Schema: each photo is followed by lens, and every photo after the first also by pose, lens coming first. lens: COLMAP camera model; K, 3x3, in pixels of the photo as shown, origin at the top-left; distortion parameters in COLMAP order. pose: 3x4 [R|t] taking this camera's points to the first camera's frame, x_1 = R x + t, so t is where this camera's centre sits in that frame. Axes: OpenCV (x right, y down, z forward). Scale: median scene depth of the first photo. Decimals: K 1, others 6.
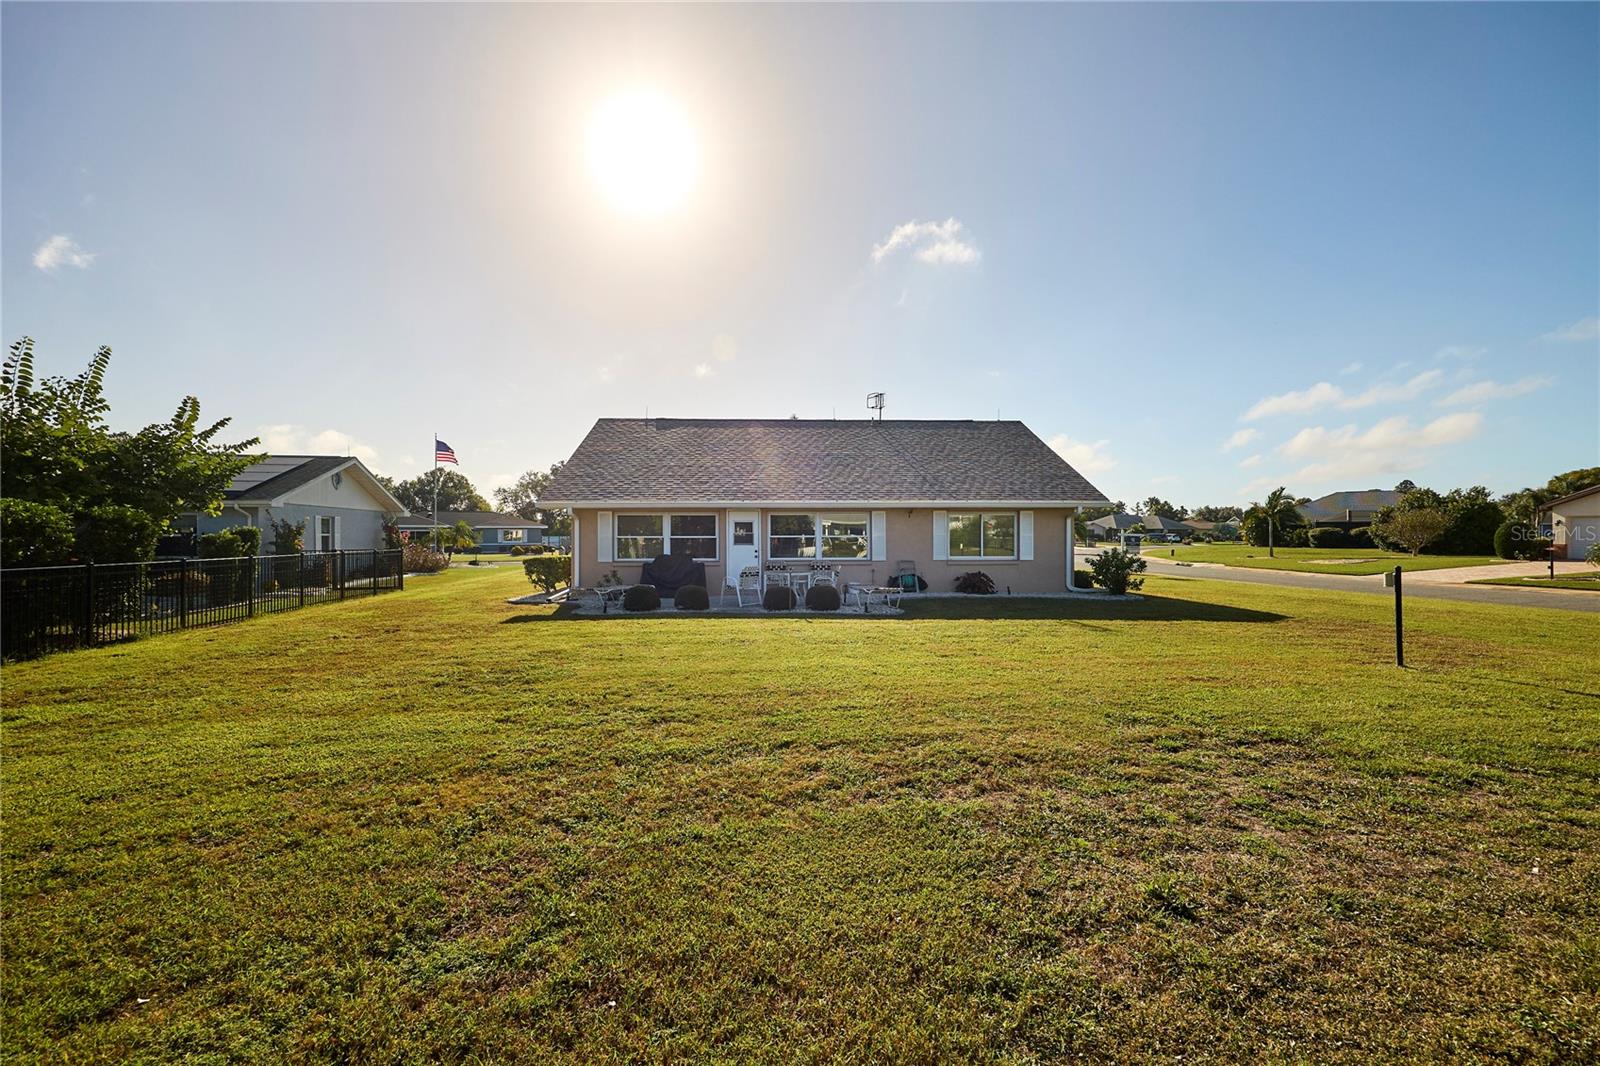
lens RADIAL K [[655.3, 0, 800.4], [0, 655.3, 535.2], [0, 0, 1]] dist [0.003119, 0.000530]
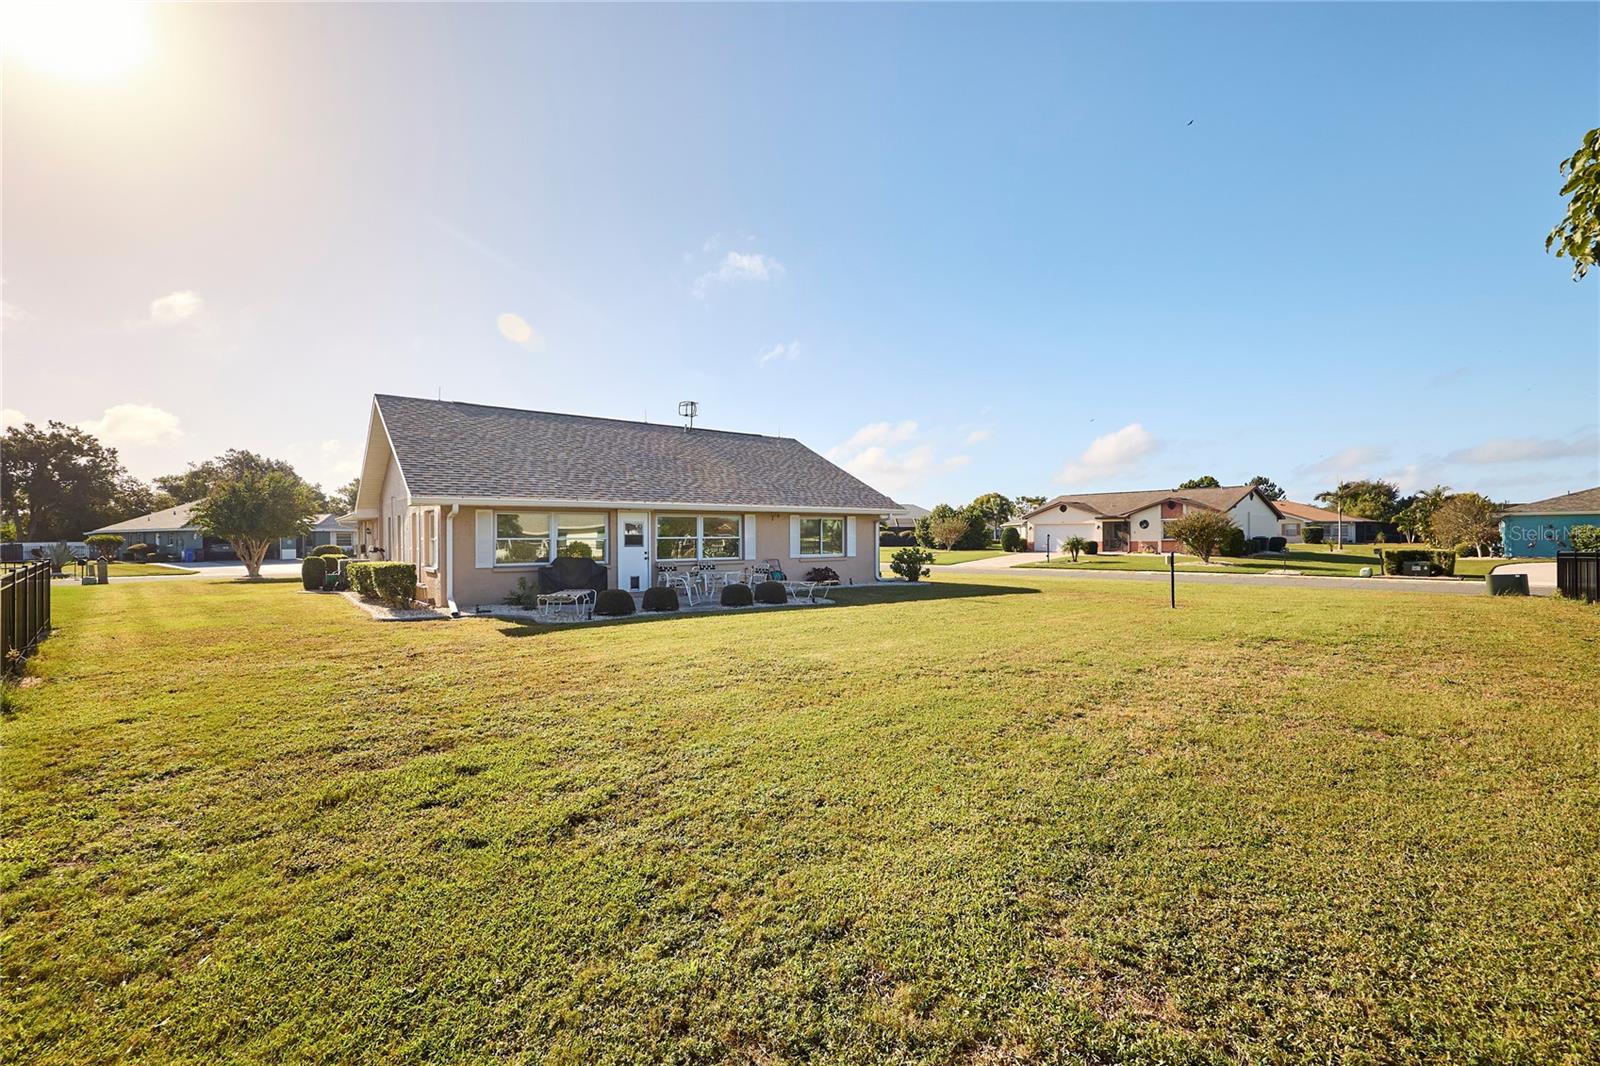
lens RADIAL K [[655.3, 0, 805.0], [0, 655.3, 530.5], [0, 0, 1]] dist [0.003119, 0.000530]
pose [[0.829158, 0.002926, 0.559007, -0.410856], [0.003827, 0.999933, -0.010910, 0.002612], [-0.559001, 0.011185, 0.829091, 0.038386]]
